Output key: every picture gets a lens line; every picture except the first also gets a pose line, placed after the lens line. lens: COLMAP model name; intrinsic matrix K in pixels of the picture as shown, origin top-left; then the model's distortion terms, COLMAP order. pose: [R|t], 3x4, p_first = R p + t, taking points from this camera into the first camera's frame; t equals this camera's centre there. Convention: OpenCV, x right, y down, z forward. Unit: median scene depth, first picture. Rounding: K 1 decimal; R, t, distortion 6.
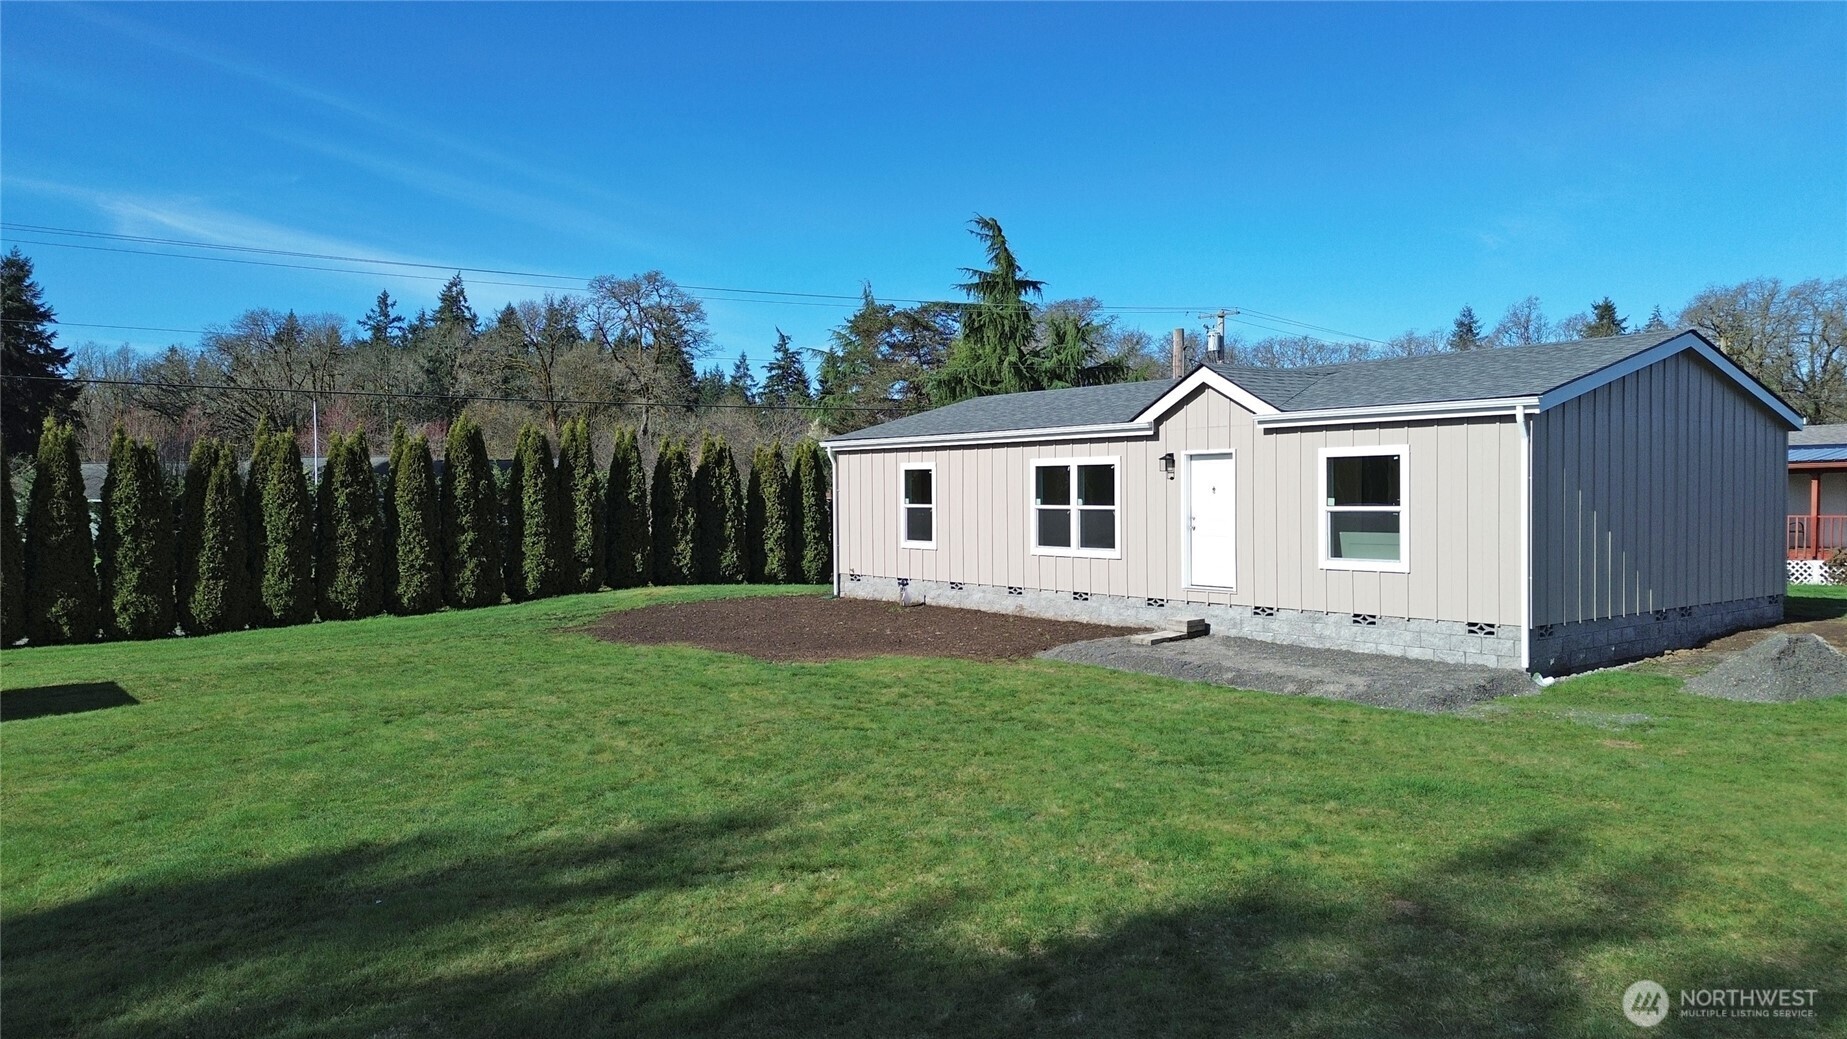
lens RADIAL K [[1304.6, 0, 923.5], [0, 1304.6, 519.5], [0, 0, 1]] dist [0.143191, -0.225583]
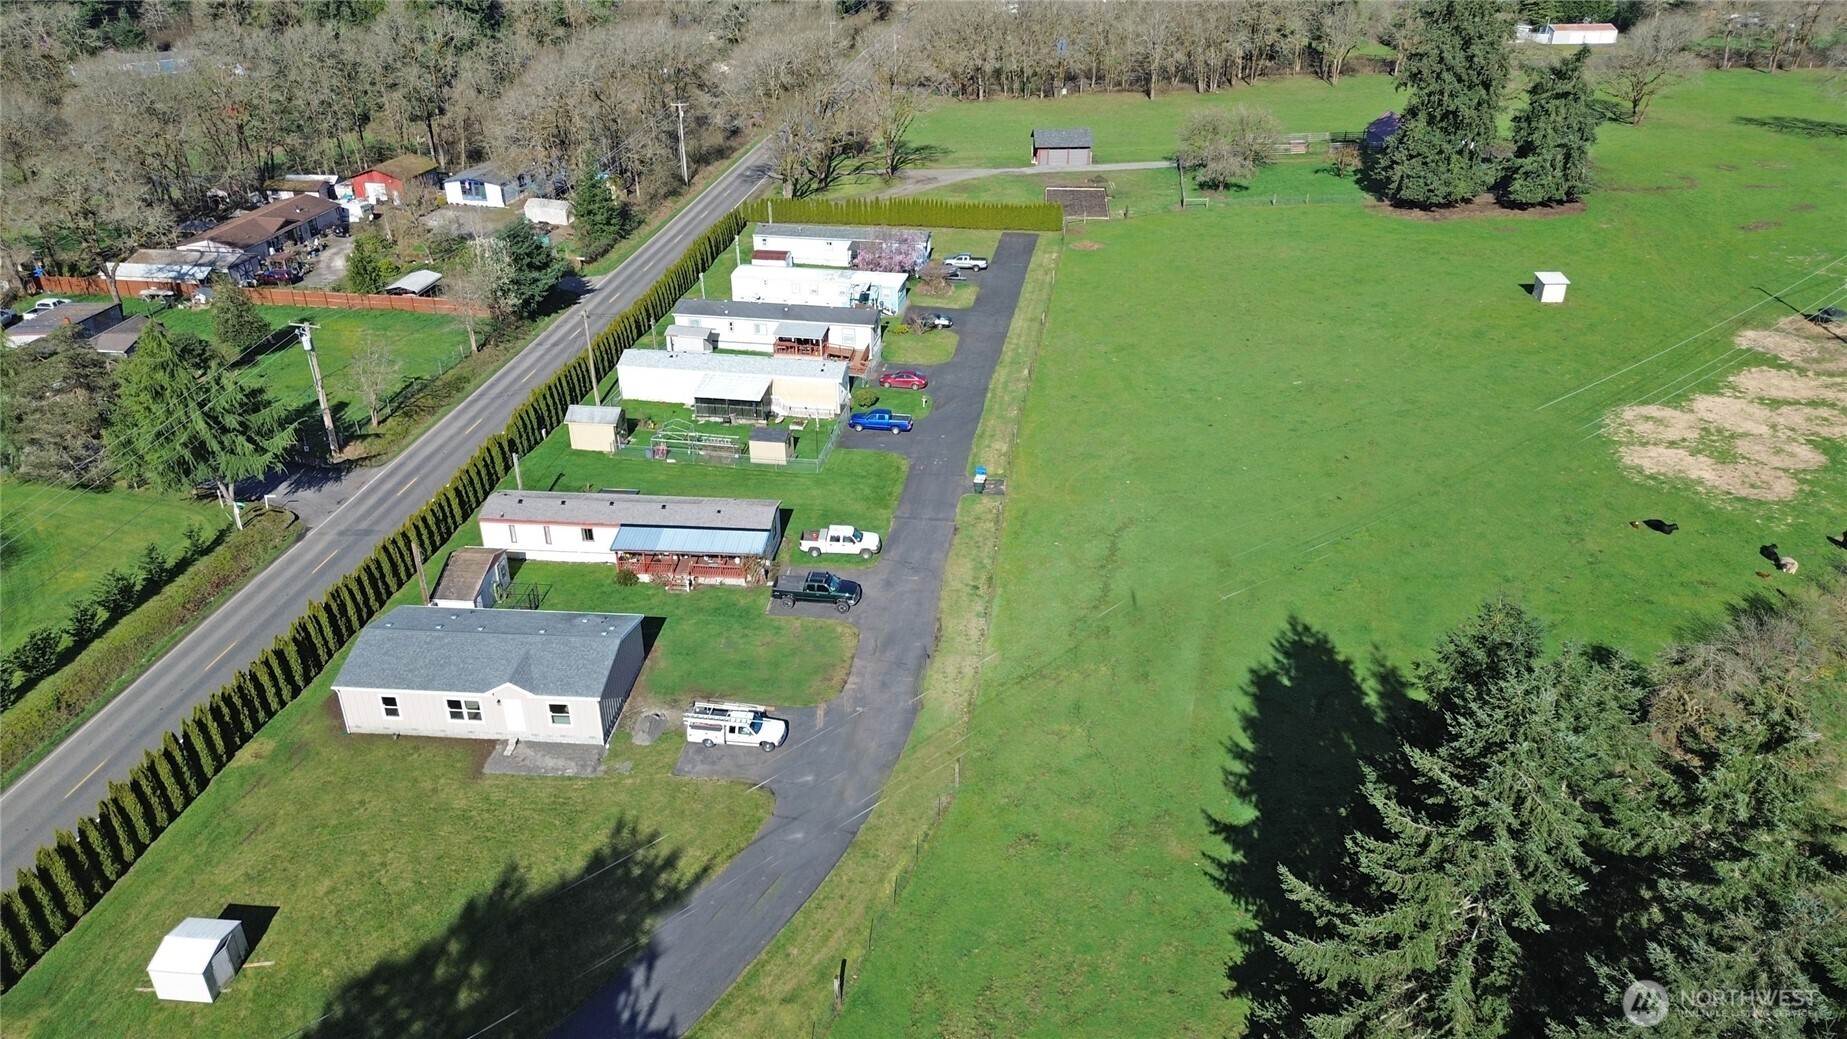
lens RADIAL K [[1310.3, 0, 931.4], [0, 1310.3, 513.7], [0, 0, 1]] dist [0.088540, -0.101369]
pose [[0.689683, -0.332831, 0.643087, -0.939283], [0.015921, 0.894861, 0.446062, -1.711253], [-0.723936, -0.297403, 0.622470, -1.591366]]
